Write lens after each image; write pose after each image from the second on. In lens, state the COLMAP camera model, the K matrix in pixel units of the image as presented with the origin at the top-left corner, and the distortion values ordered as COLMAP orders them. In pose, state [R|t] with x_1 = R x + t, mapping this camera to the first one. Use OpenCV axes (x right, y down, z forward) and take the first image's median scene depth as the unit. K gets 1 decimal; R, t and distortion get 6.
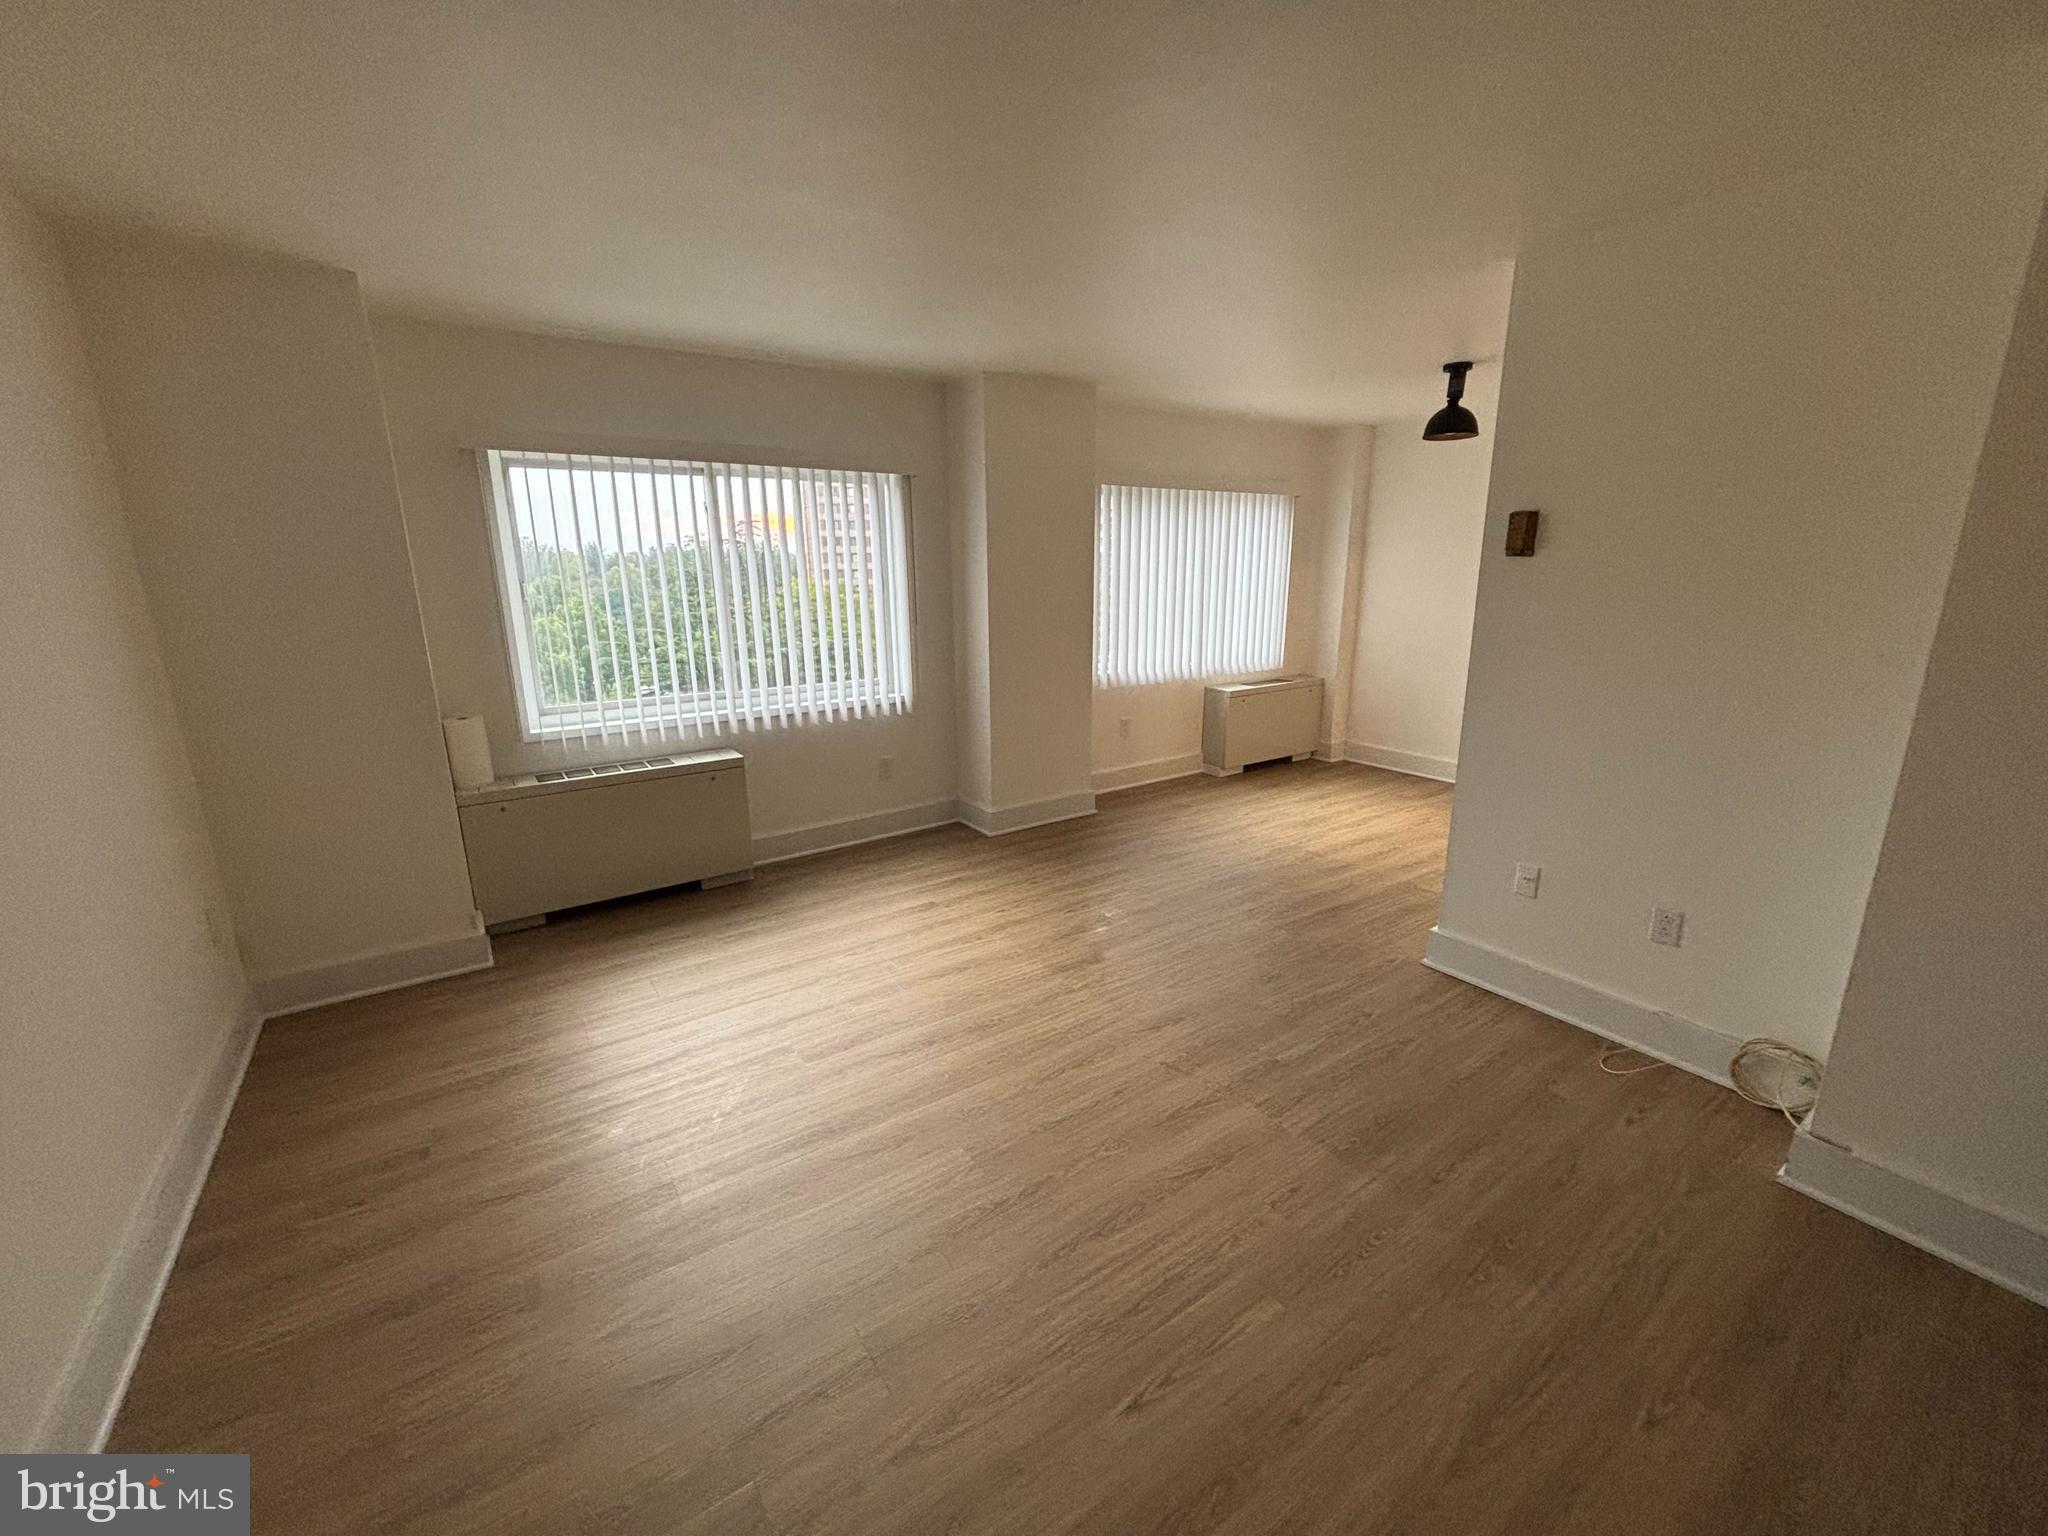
lens RADIAL K [[818.1, 0, 1018.7], [0, 818.1, 768.2], [0, 0, 1]] dist [-0.003934, -0.000689]
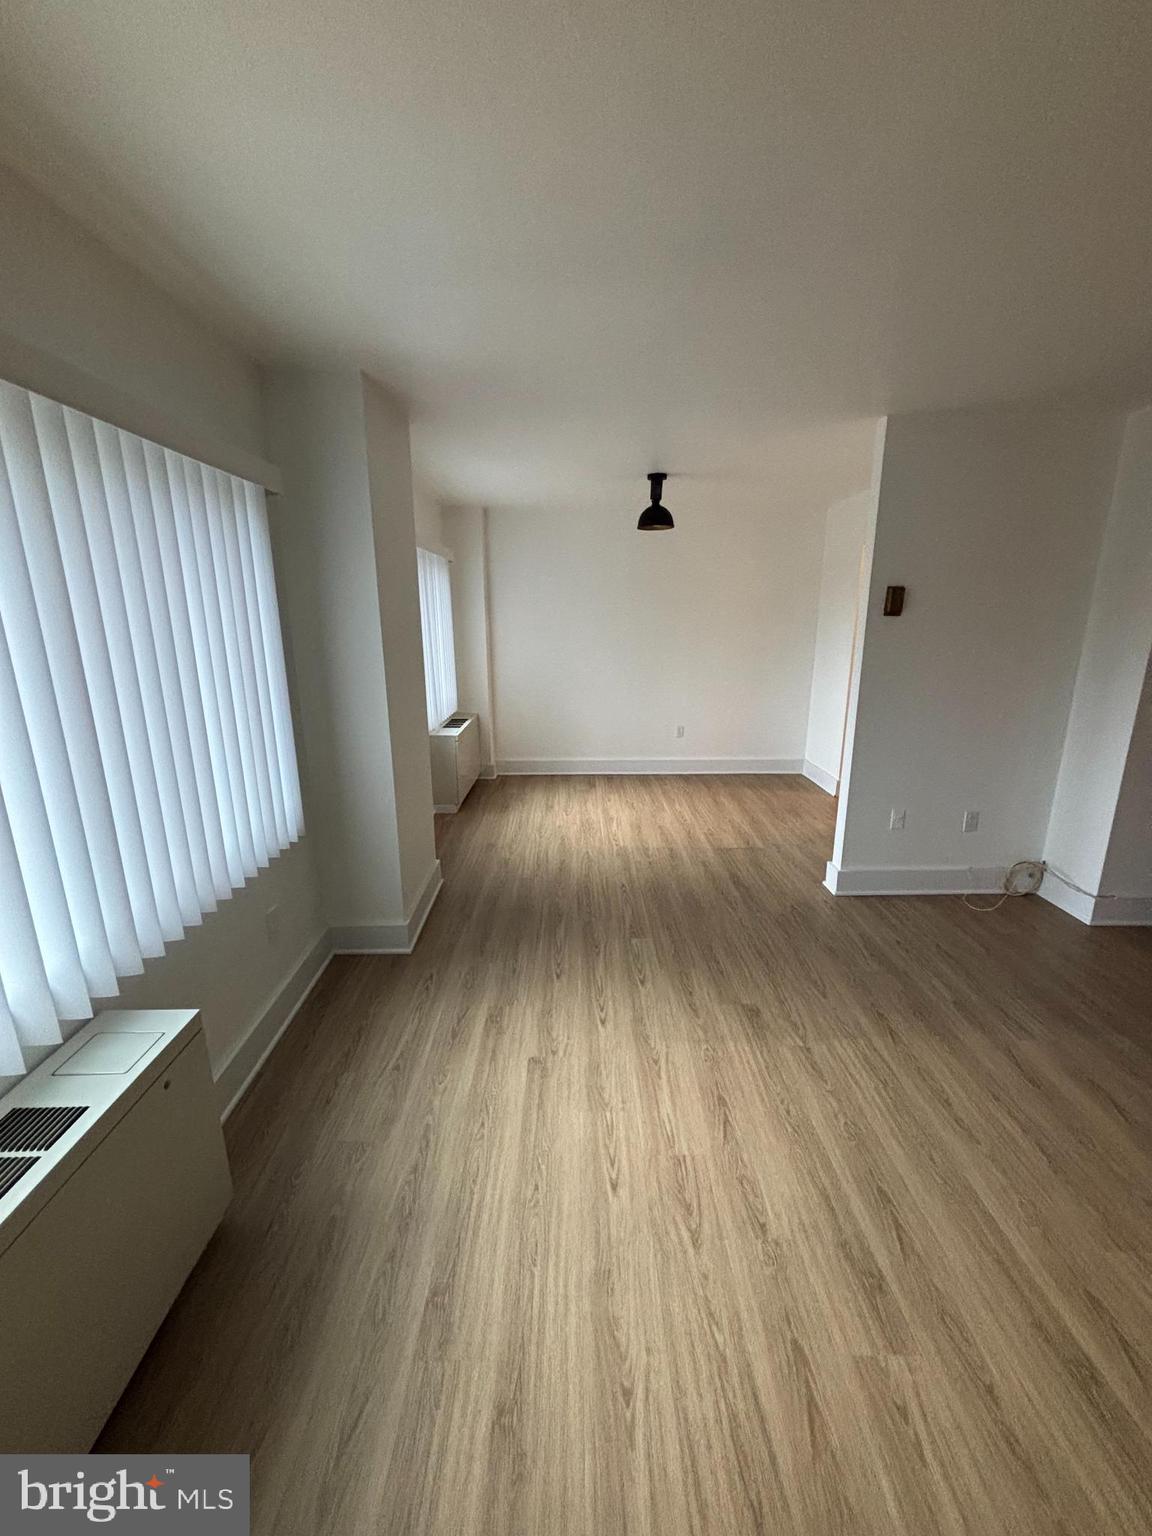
lens RADIAL K [[613.6, 0, 578.9], [0, 613.6, 764.7], [0, 0, 1]] dist [-0.003934, -0.000689]
pose [[0.547582, -0.194431, 0.813849, -0.466600], [0.201016, 0.974712, 0.097612, -0.144181], [-0.812248, 0.110146, 0.572818, 0.565265]]
